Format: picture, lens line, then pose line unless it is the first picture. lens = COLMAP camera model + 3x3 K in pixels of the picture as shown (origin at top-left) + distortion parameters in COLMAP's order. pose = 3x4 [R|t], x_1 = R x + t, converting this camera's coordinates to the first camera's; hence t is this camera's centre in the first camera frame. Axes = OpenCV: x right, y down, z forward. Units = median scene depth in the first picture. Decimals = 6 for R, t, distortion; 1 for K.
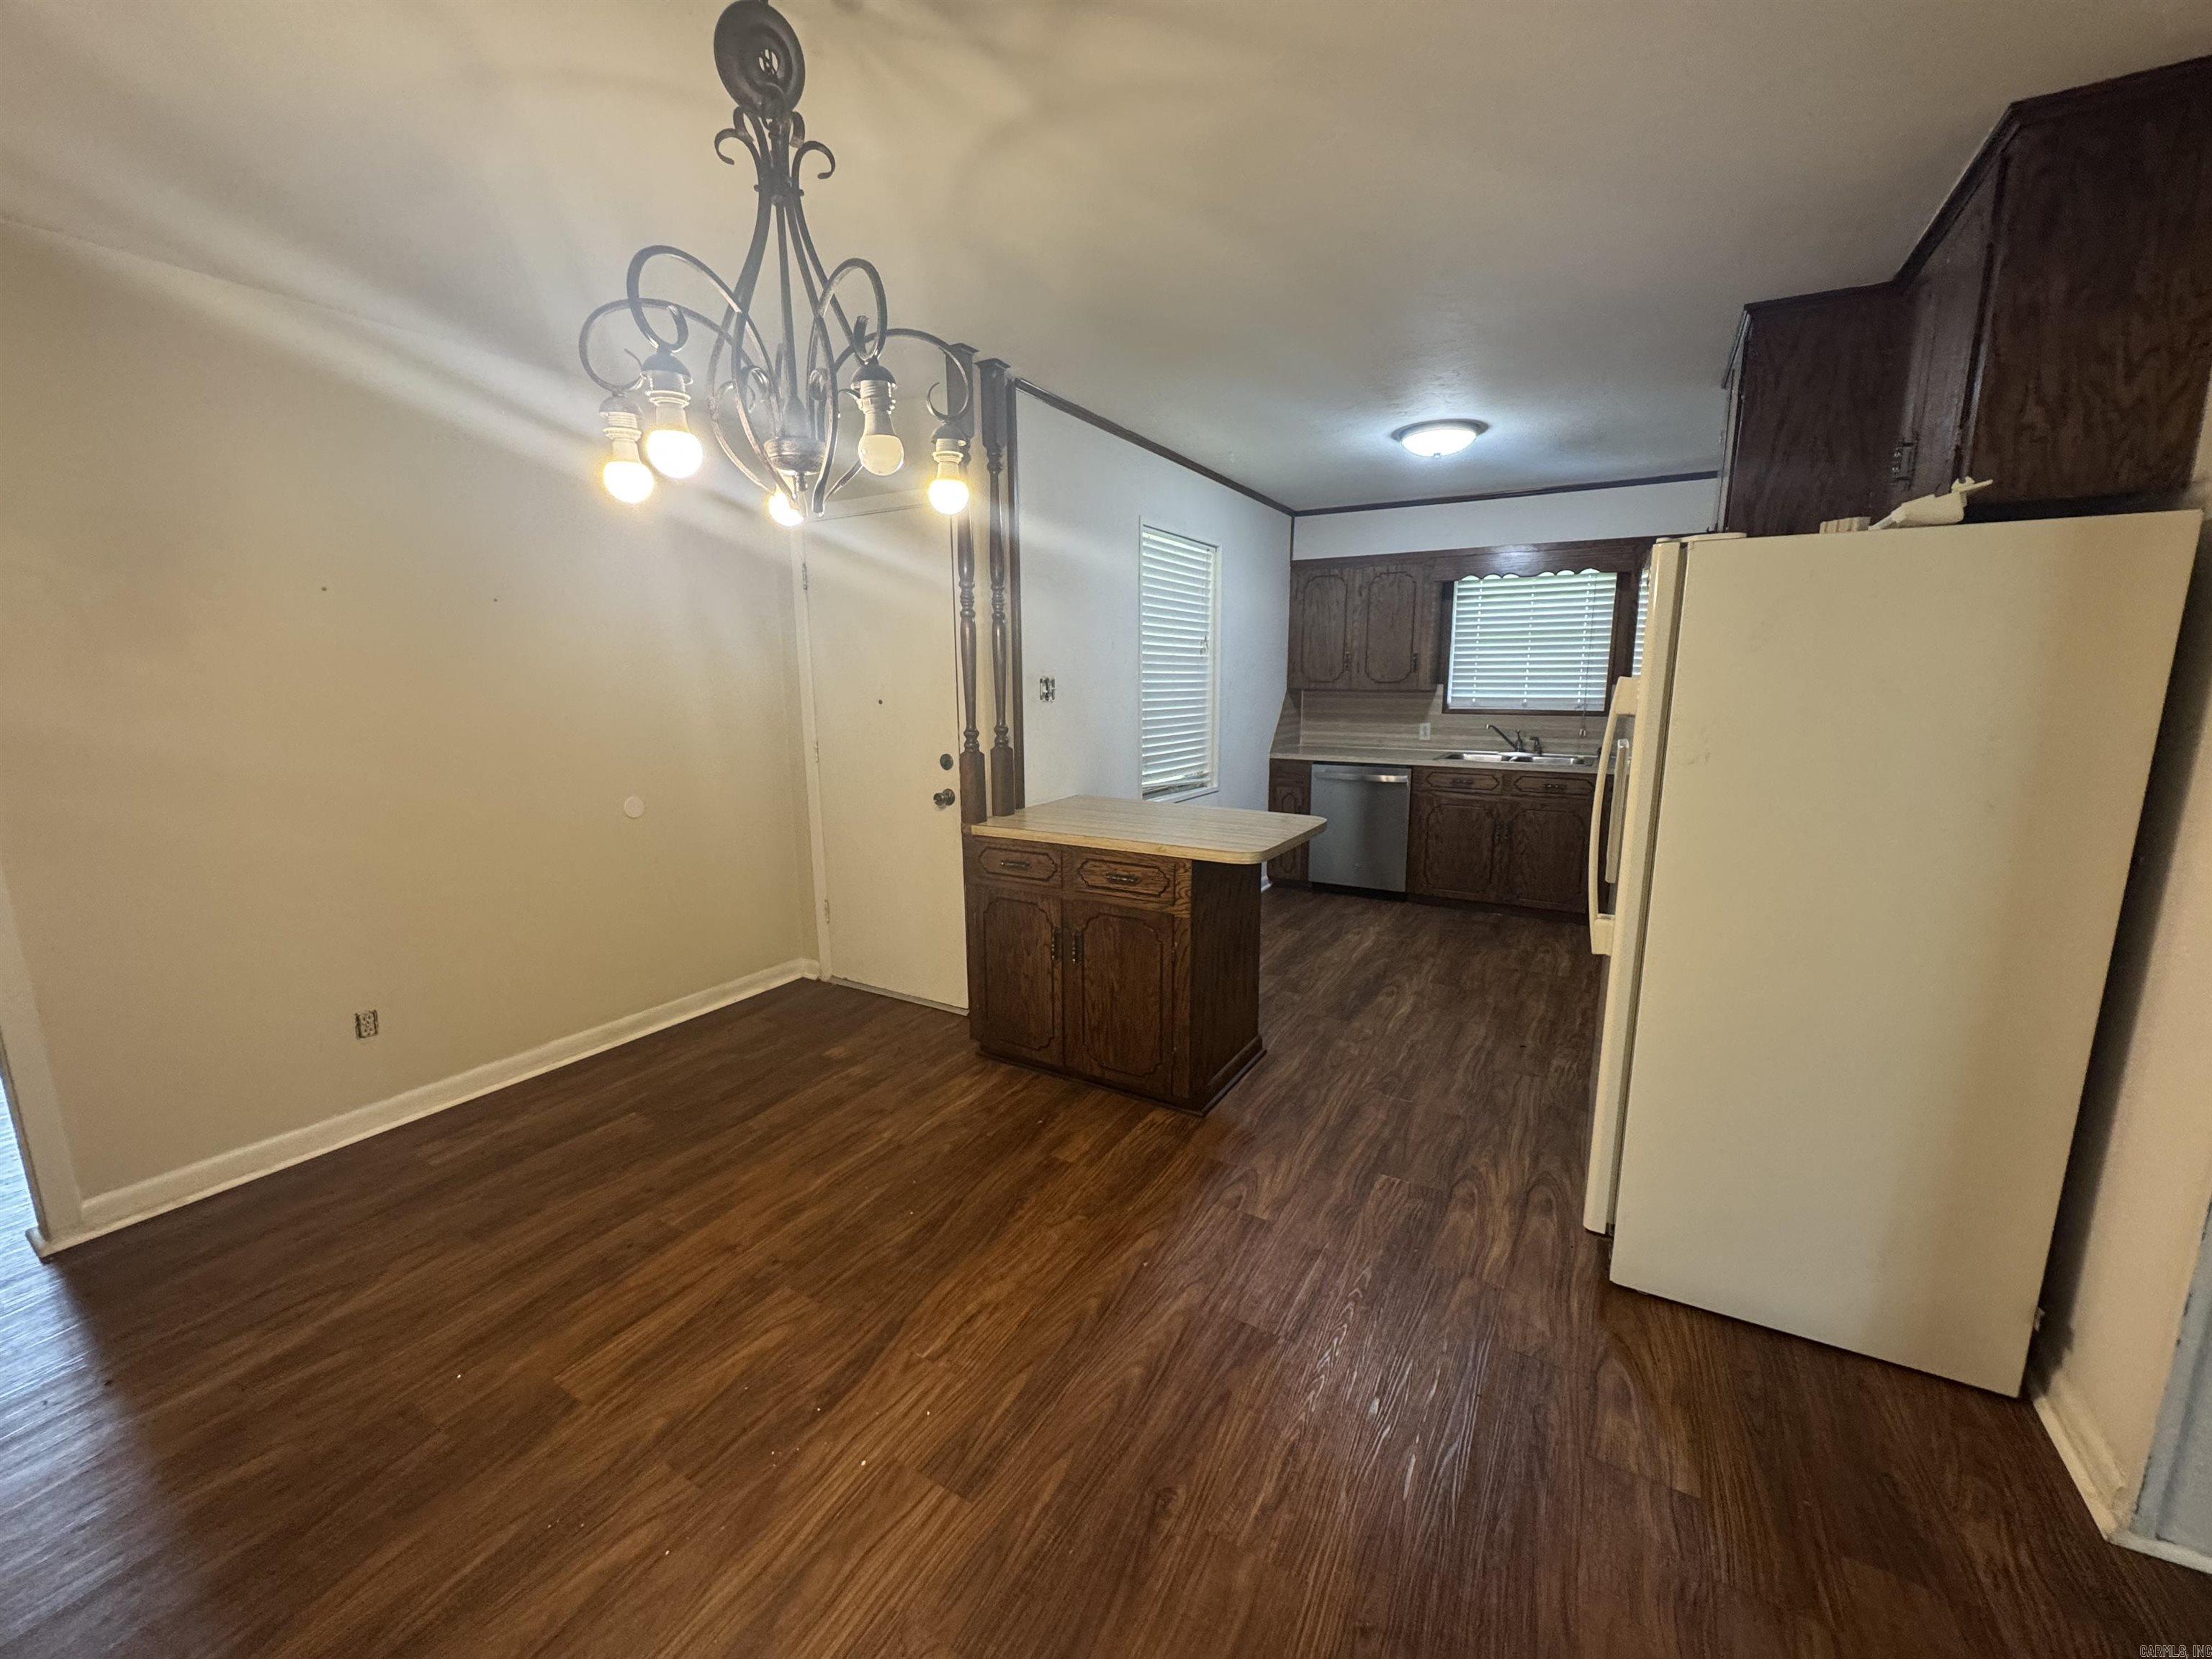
lens RADIAL K [[880.2, 0, 1106.5], [0, 880.2, 824.9], [0, 0, 1]] dist [-0.002975, 0.000288]
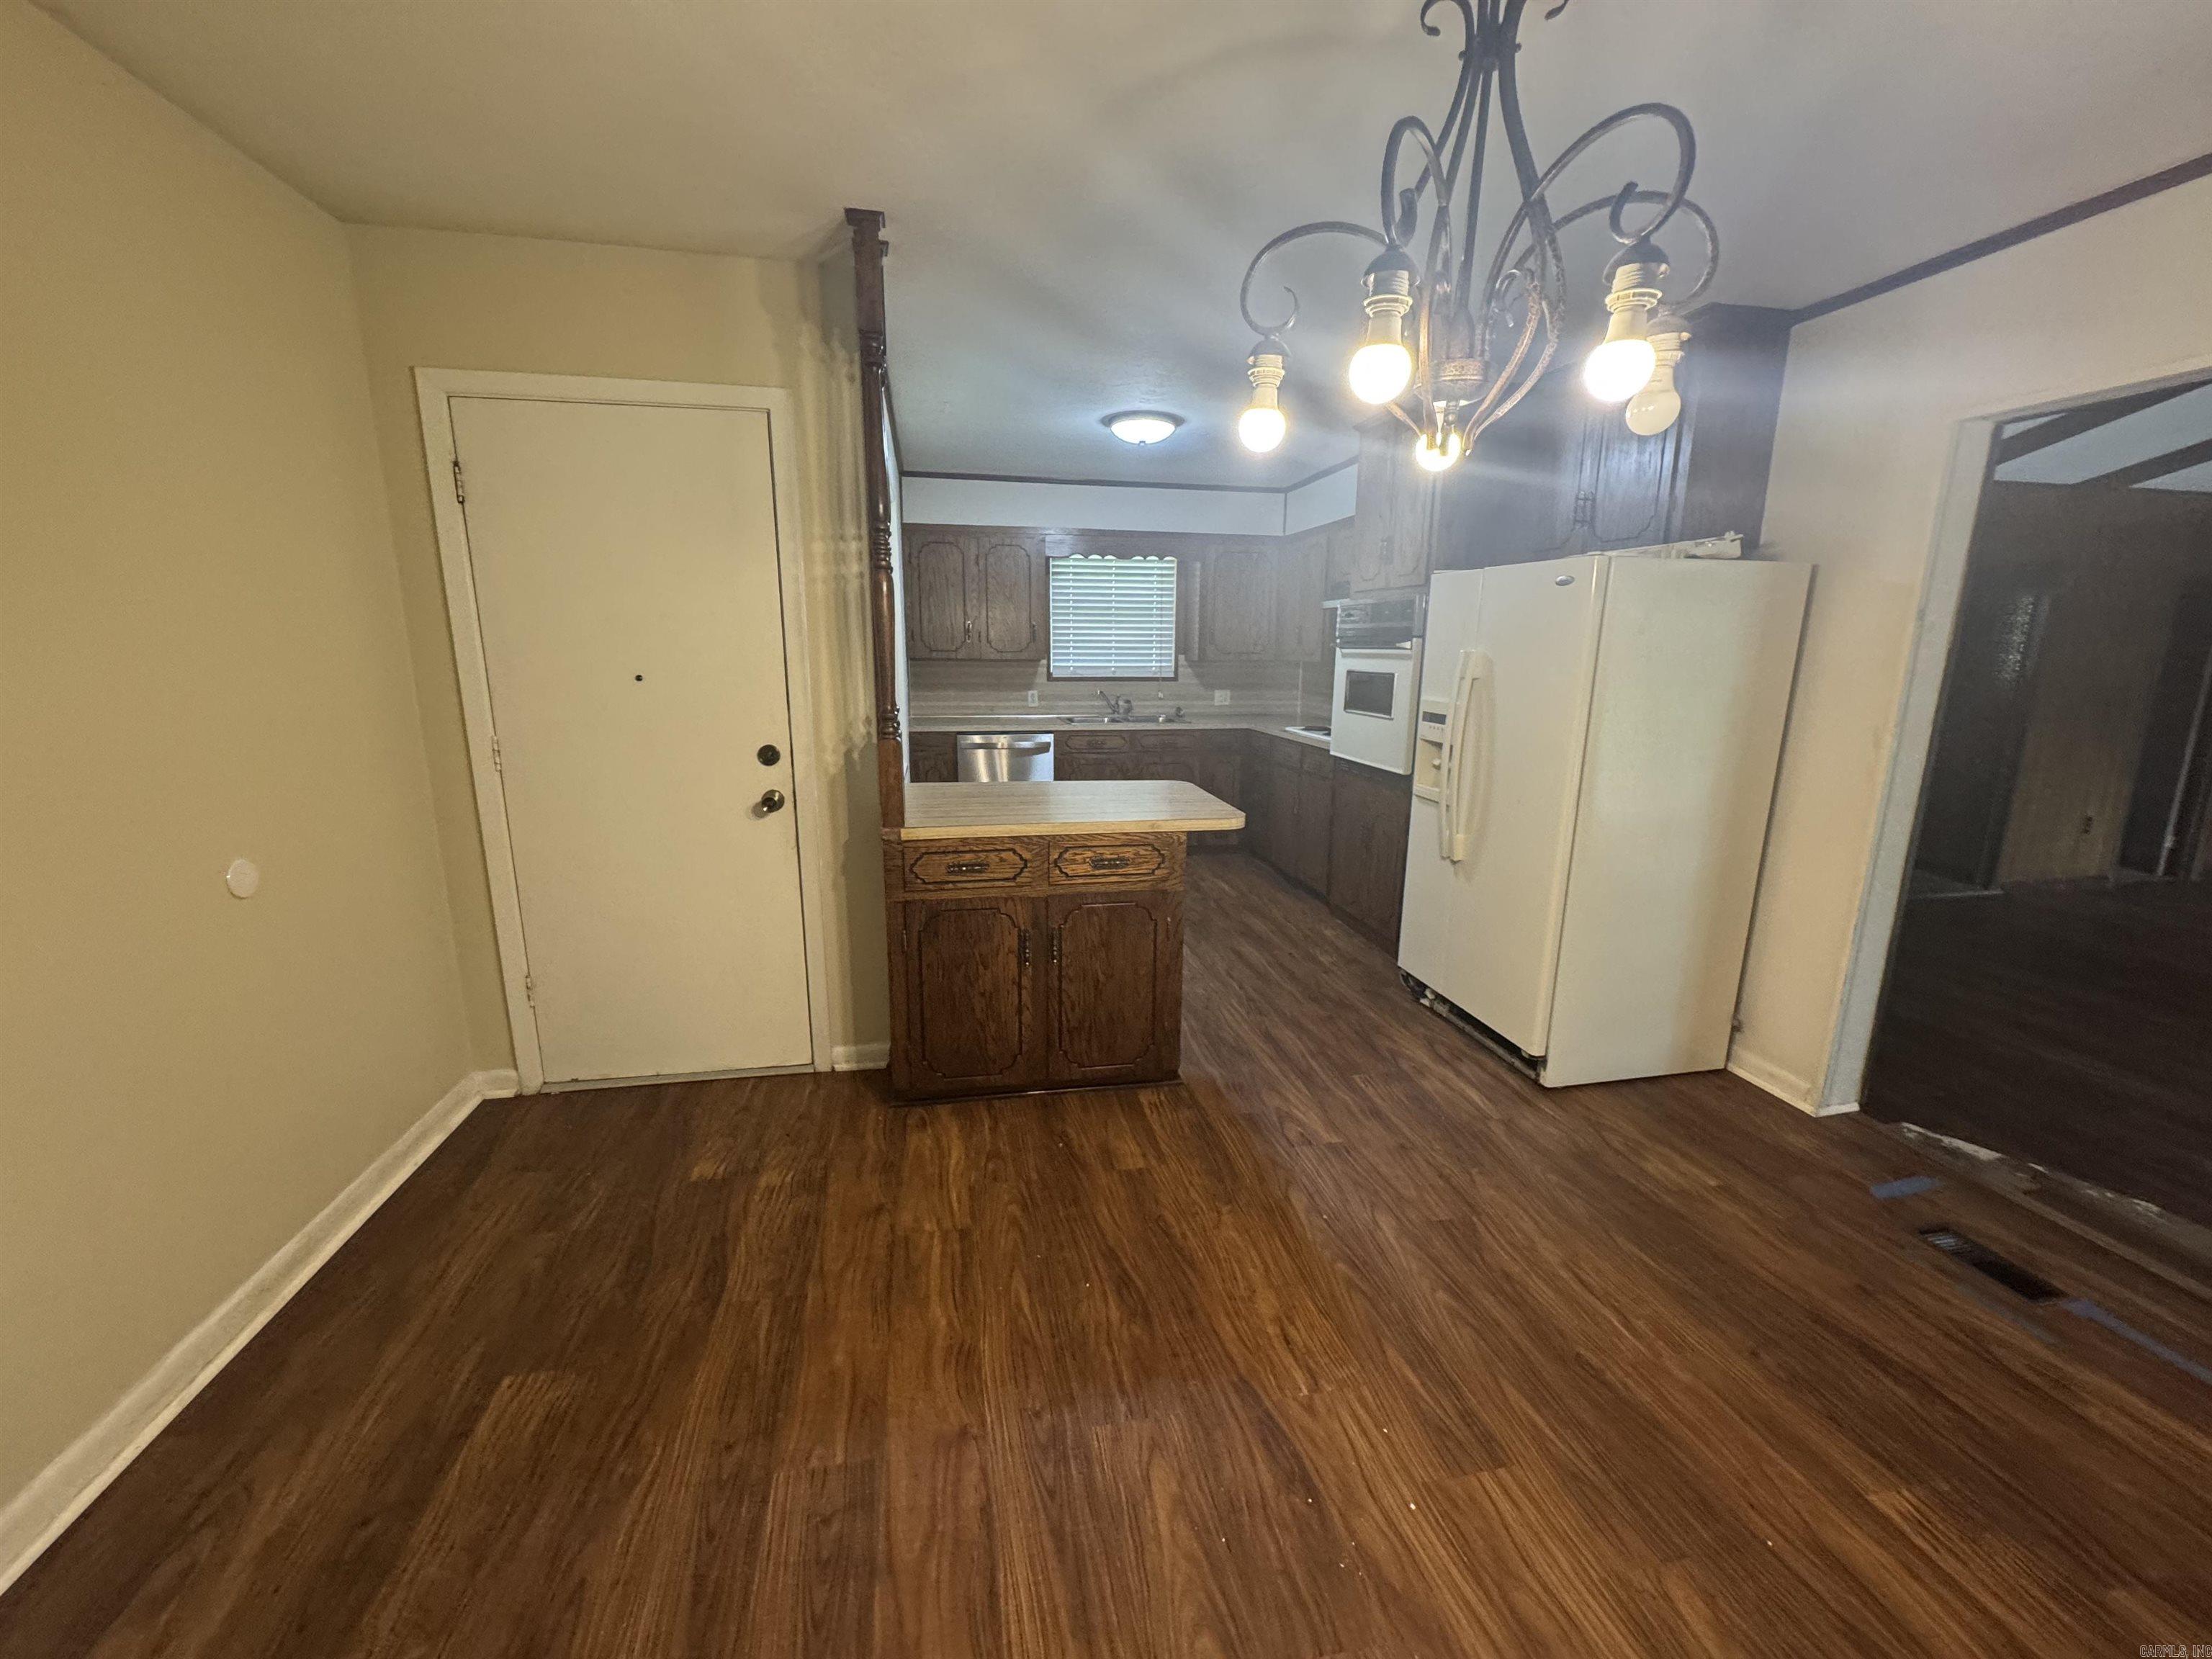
lens RADIAL K [[880.2, 0, 1106.5], [0, 880.2, 824.9], [0, 0, 1]] dist [-0.002975, 0.000288]
pose [[0.751836, -0.123266, 0.647725, -0.588932], [0.100859, 0.992309, 0.071773, -0.046794], [-0.651590, 0.011367, 0.758486, 0.288174]]
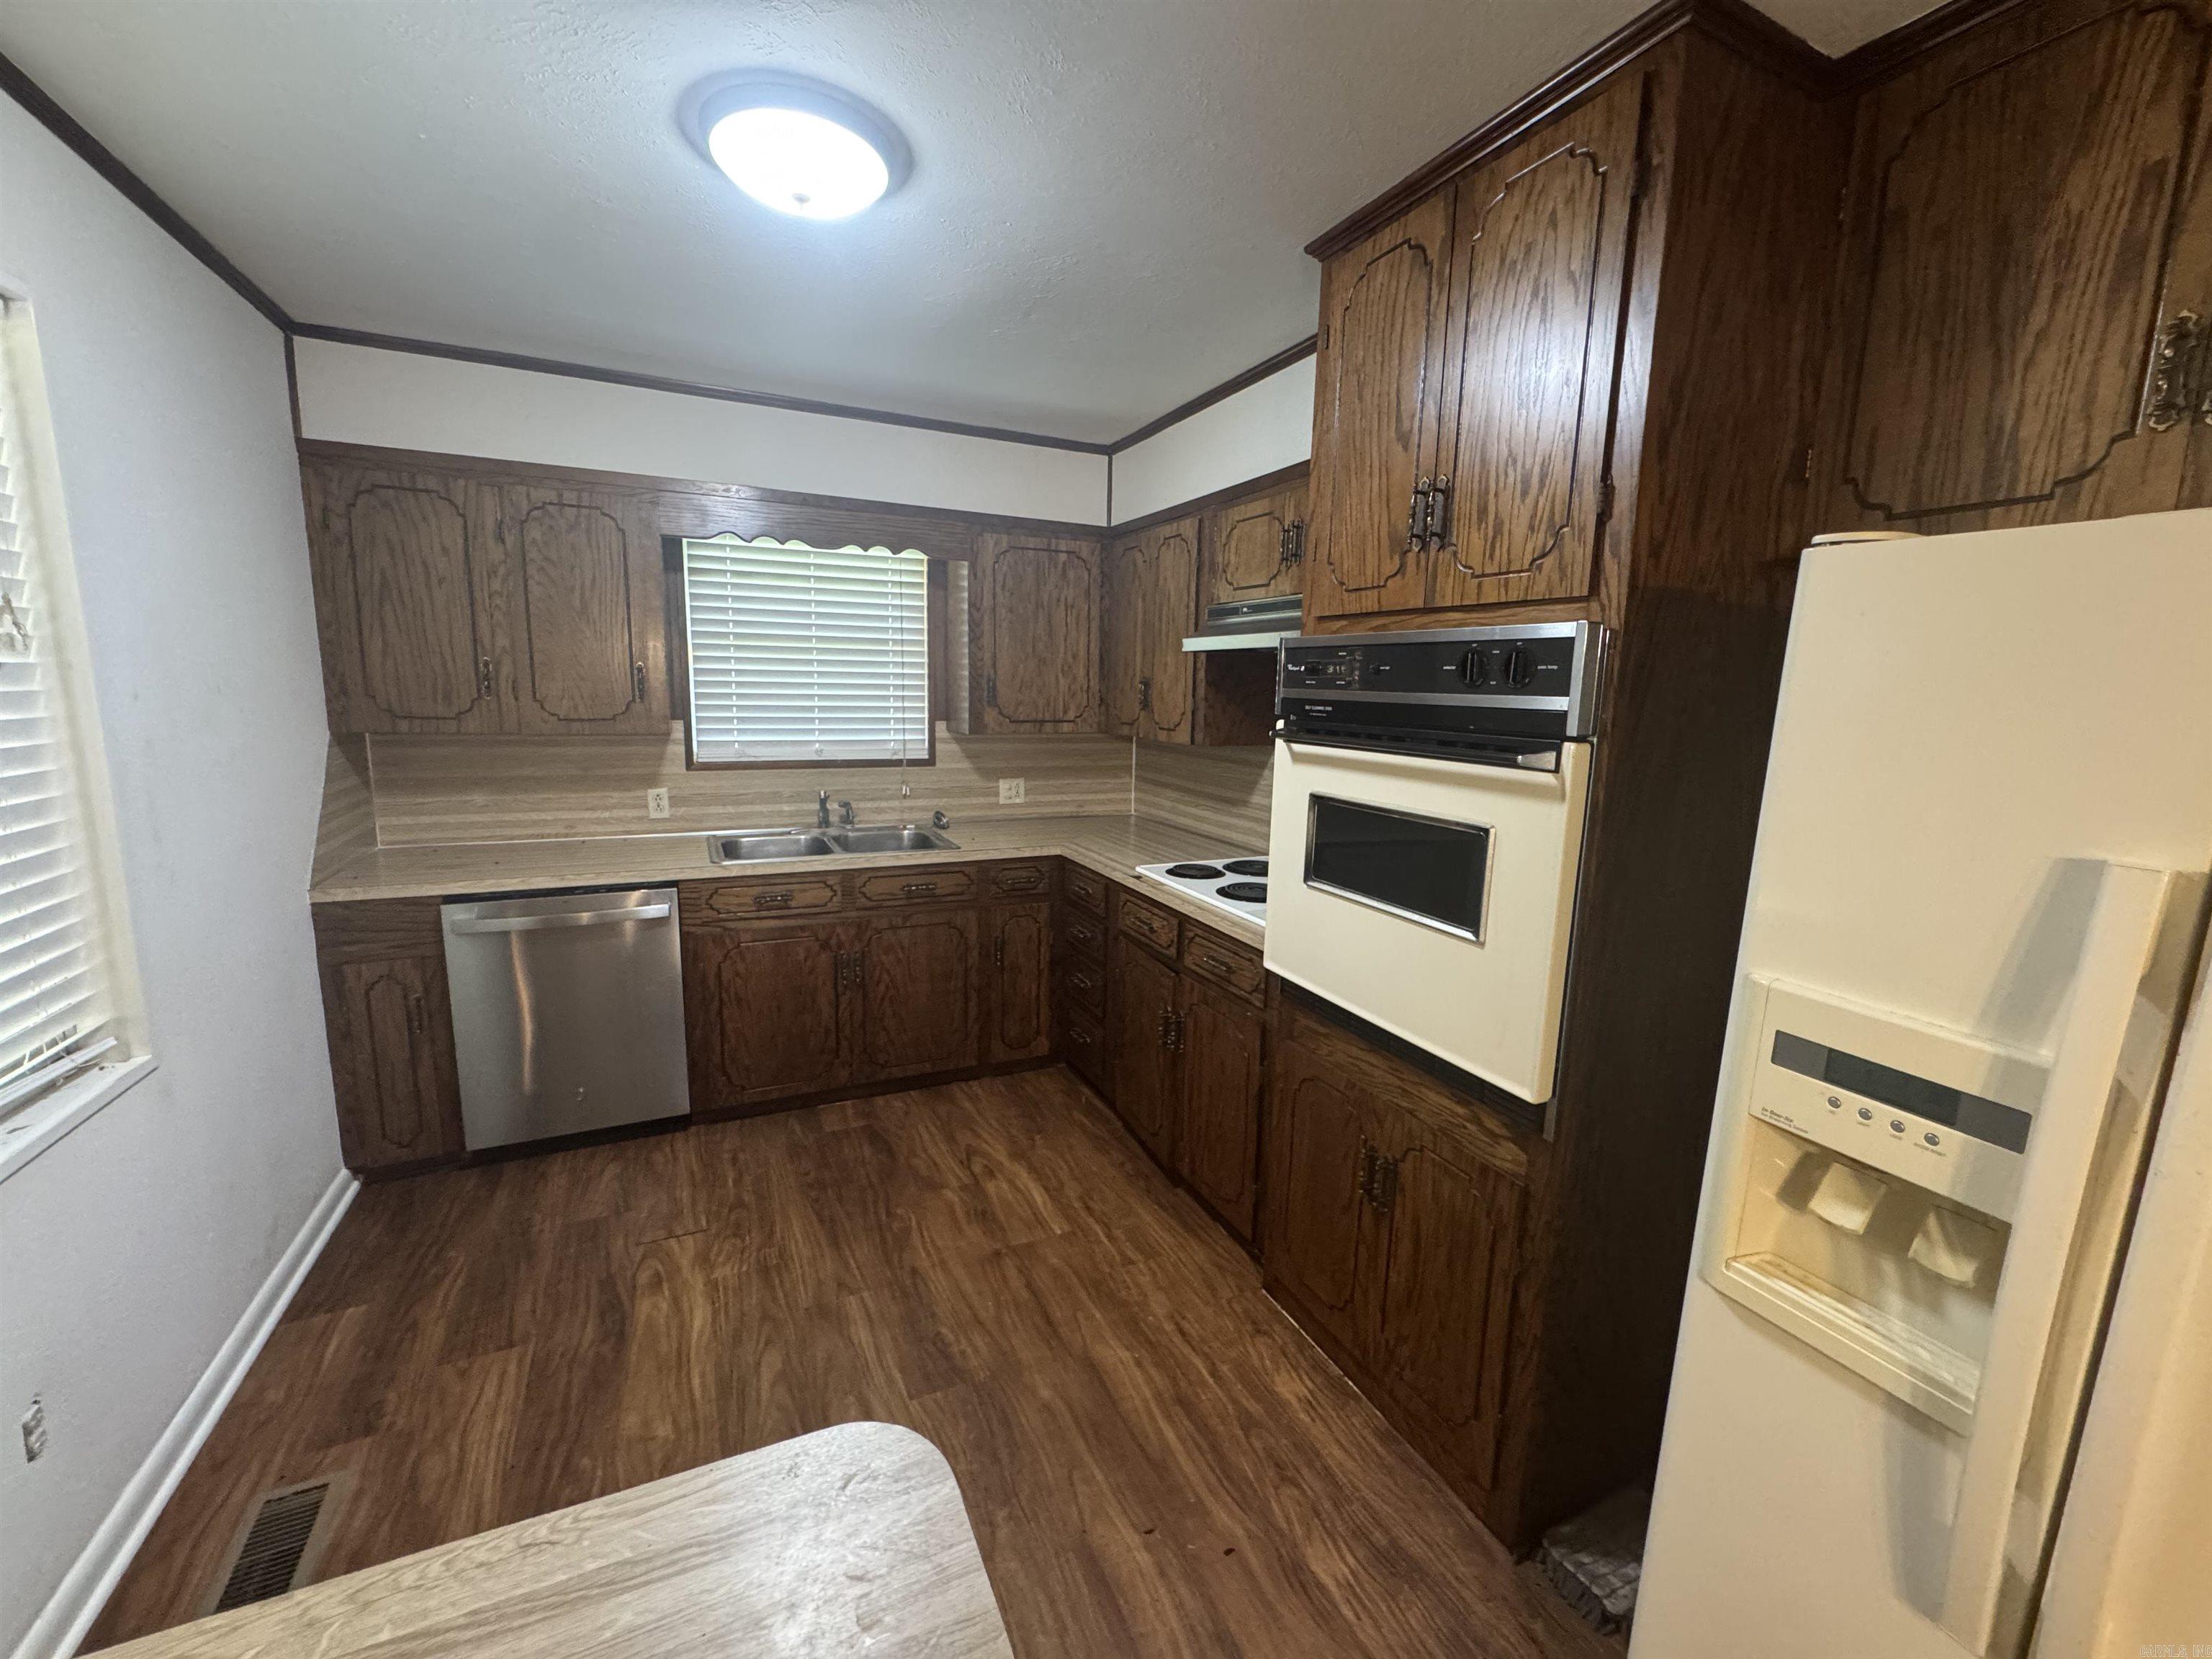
lens RADIAL K [[882.6, 0, 1113.1], [0, 882.6, 826.5], [0, 0, 1]] dist [-0.004212, 0.000266]
pose [[0.556547, -0.115332, 0.822773, 0.119606], [0.113413, 0.991594, 0.062280, -0.197628], [-0.823039, 0.058651, 0.564948, 0.928555]]
